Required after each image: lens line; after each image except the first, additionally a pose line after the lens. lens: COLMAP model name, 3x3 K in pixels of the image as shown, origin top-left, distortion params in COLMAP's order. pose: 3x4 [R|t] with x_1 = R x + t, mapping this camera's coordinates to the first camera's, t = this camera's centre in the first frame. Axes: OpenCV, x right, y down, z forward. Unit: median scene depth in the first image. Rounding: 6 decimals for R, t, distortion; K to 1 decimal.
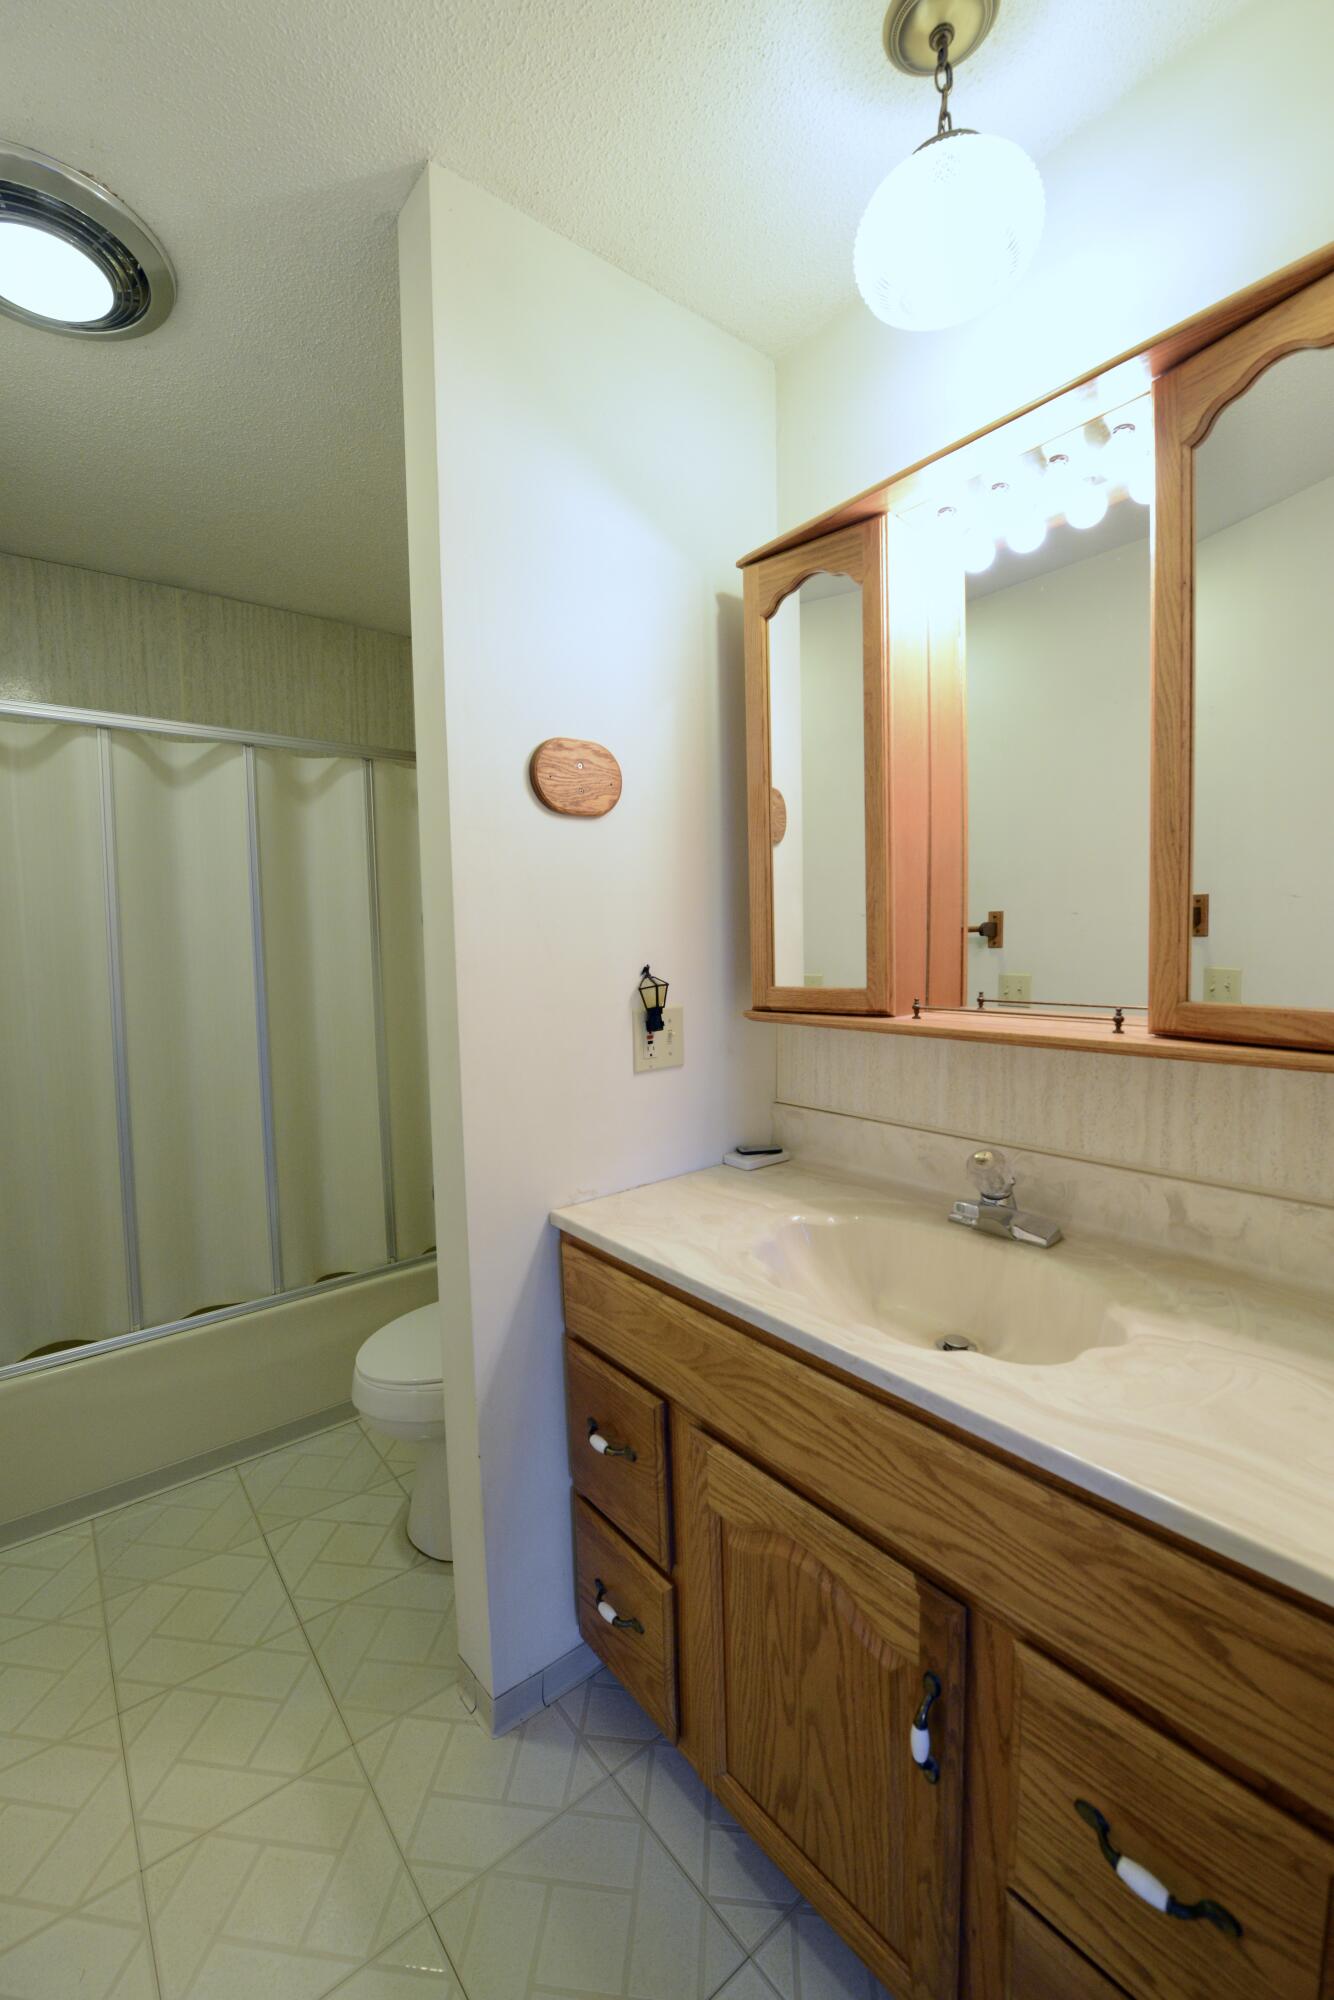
lens RADIAL K [[791.8, 0, 667.0], [0, 791.8, 1000.0], [0, 0, 1]] dist [-0.019084, -0.001111]
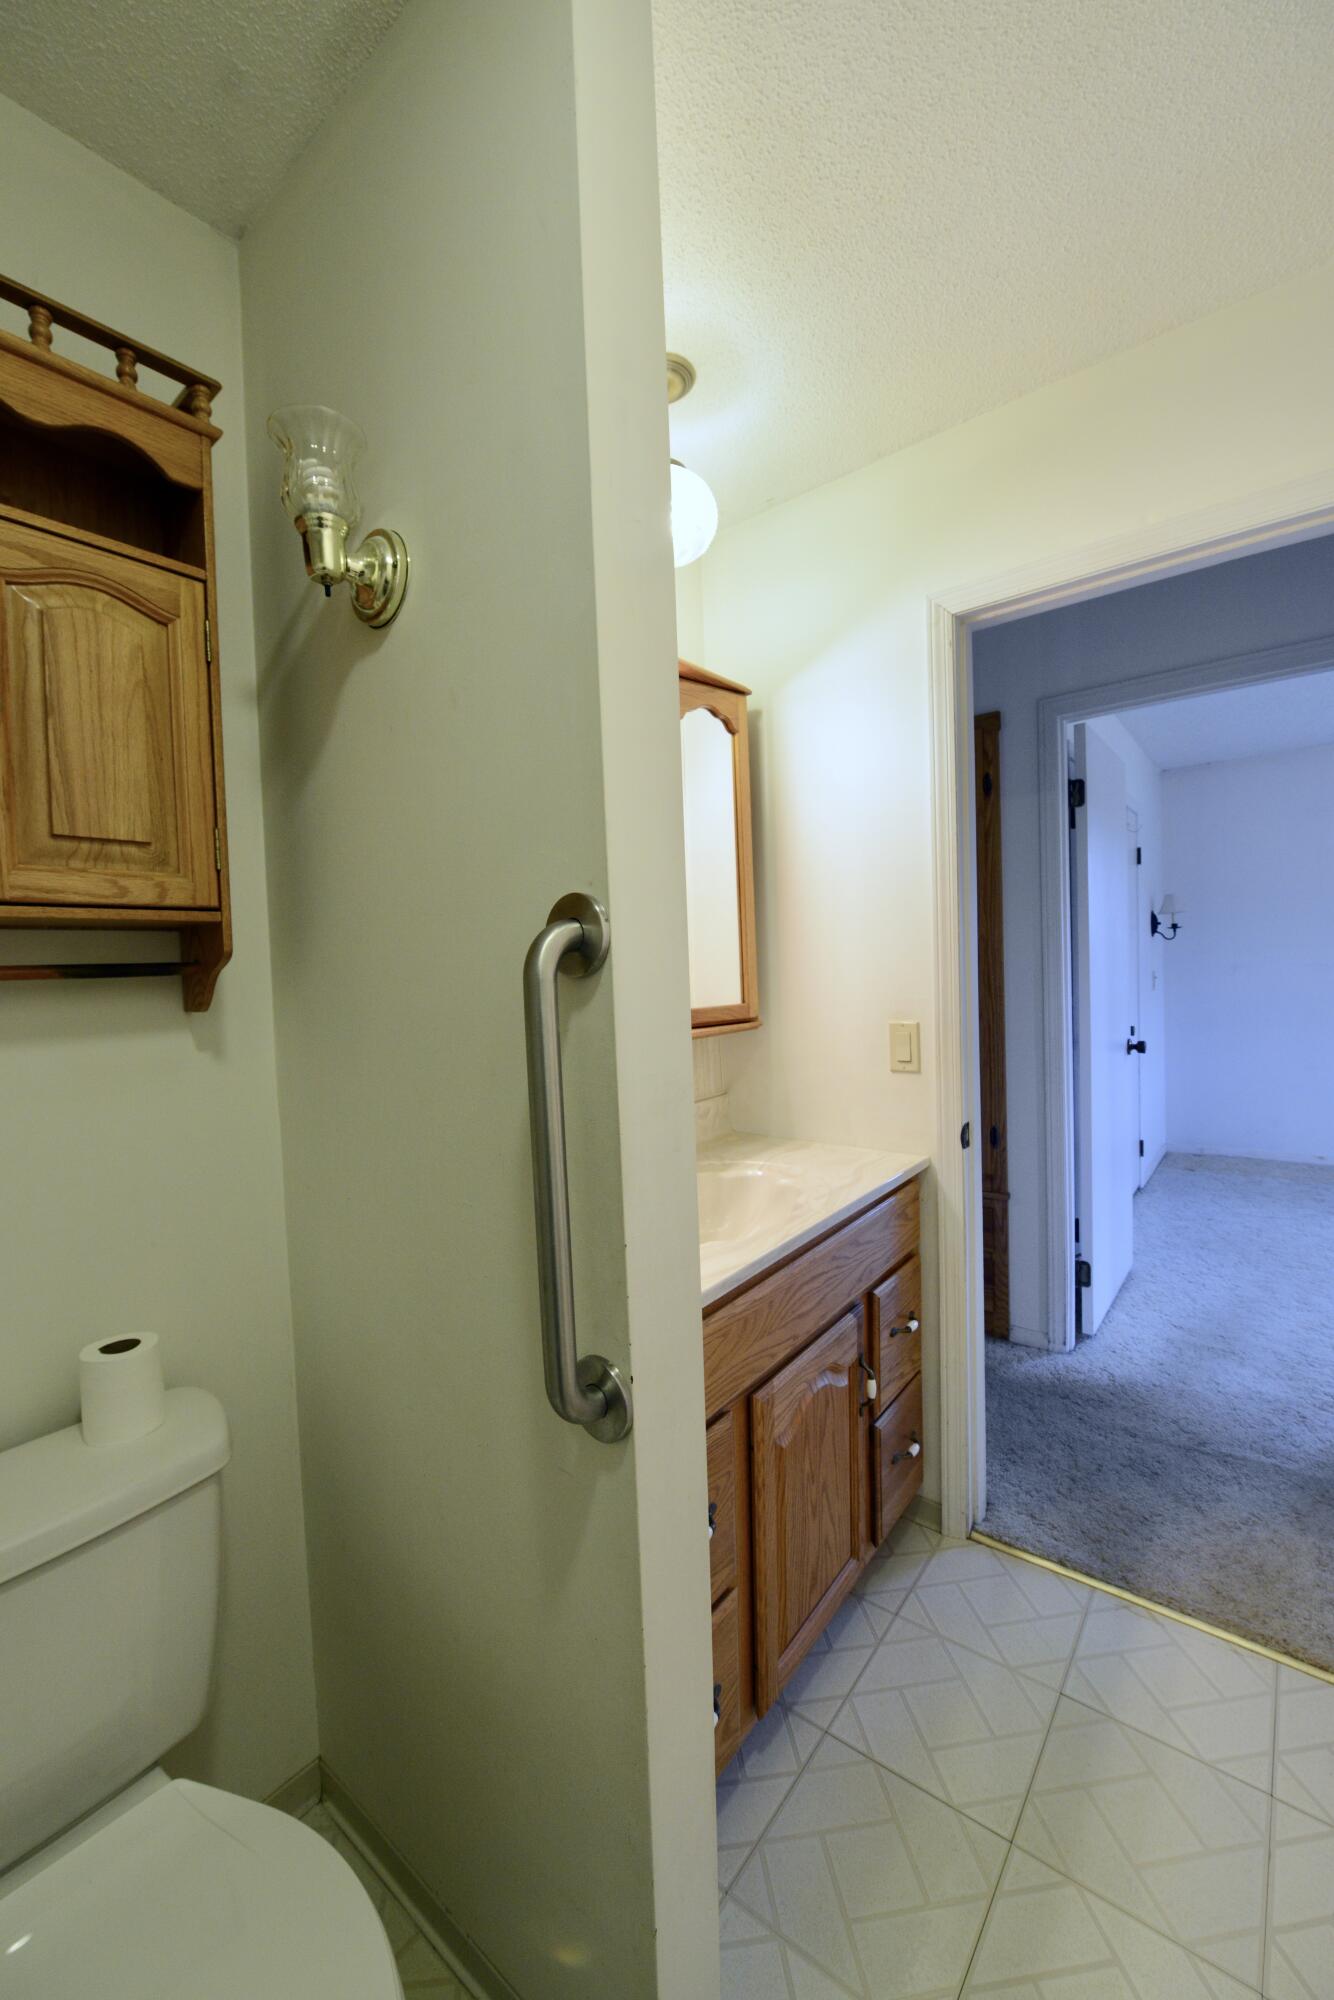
lens RADIAL K [[791.8, 0, 667.0], [0, 791.8, 1000.0], [0, 0, 1]] dist [-0.019084, -0.001111]
pose [[-0.205120, -0.017610, 0.978578, -1.128992], [0.113566, 0.992656, 0.041668, -0.094044], [-0.972126, 0.119680, -0.201614, 1.385983]]
